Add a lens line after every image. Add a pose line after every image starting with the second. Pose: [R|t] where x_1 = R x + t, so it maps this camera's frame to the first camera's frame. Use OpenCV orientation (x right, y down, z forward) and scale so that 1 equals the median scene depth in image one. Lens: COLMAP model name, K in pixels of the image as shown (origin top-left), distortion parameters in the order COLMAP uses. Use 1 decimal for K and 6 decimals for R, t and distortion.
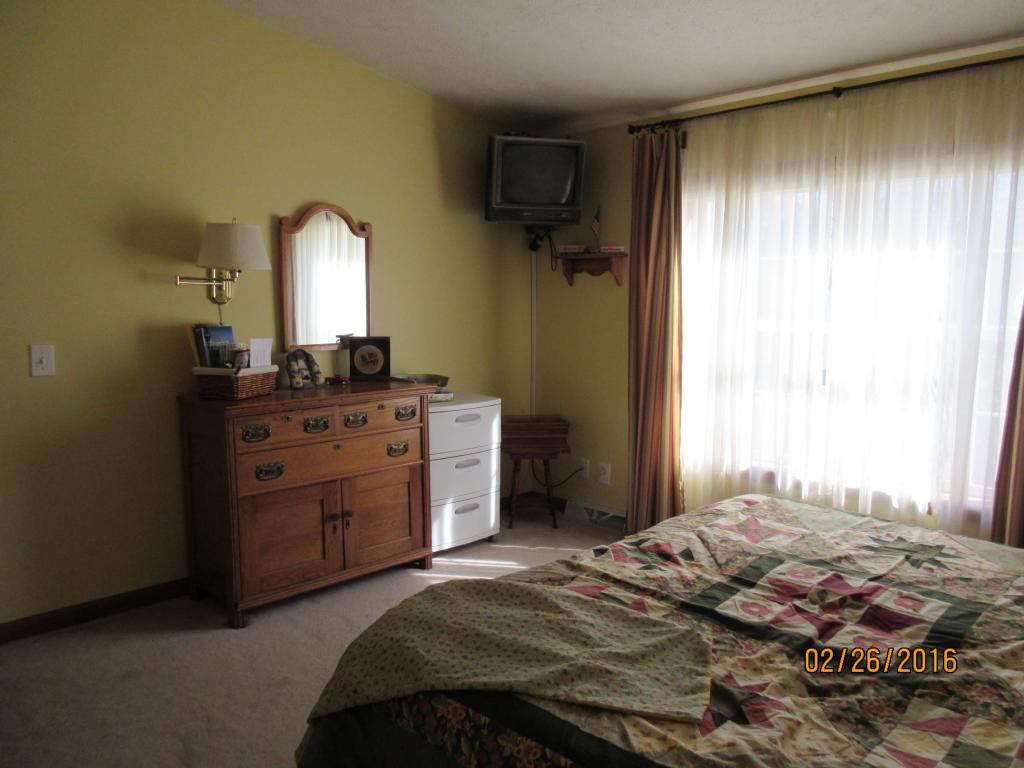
lens RADIAL K [[767.6, 0, 519.0], [0, 767.6, 383.3], [0, 0, 1]] dist [0.000774, 0.005008]
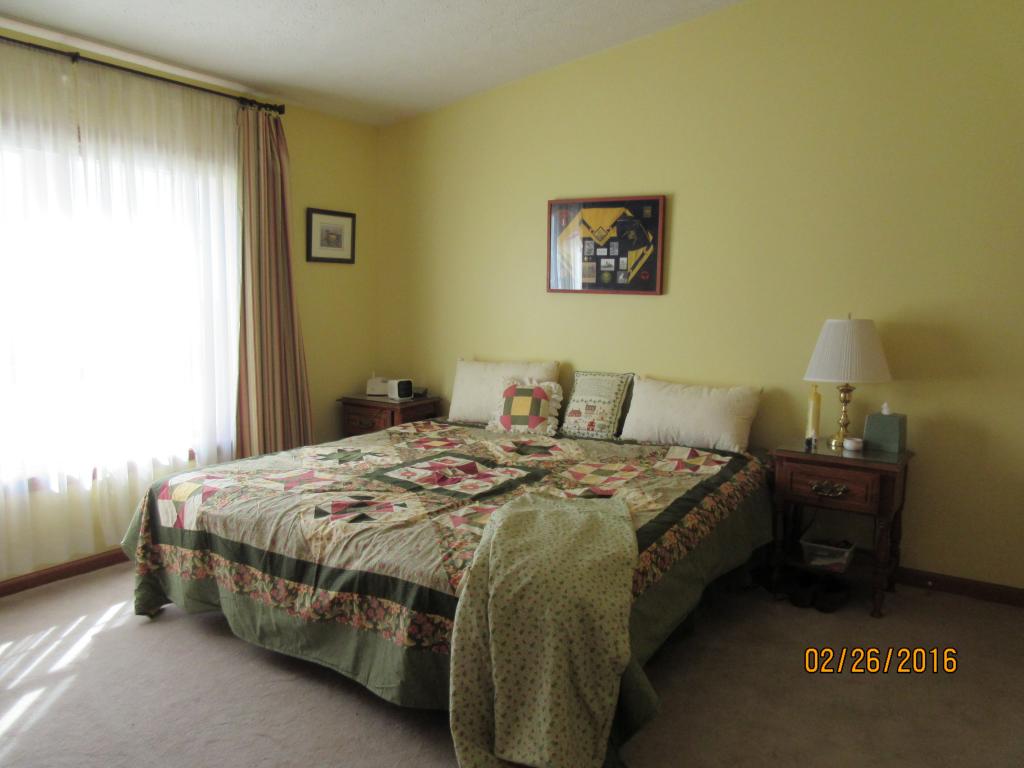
lens RADIAL K [[767.6, 0, 518.3], [0, 767.6, 384.7], [0, 0, 1]] dist [0.000774, 0.005008]
pose [[-0.217528, -0.129430, 0.967434, -0.735785], [0.110107, 0.981588, 0.156082, -0.077469], [-0.969824, 0.140473, -0.199272, 0.781960]]
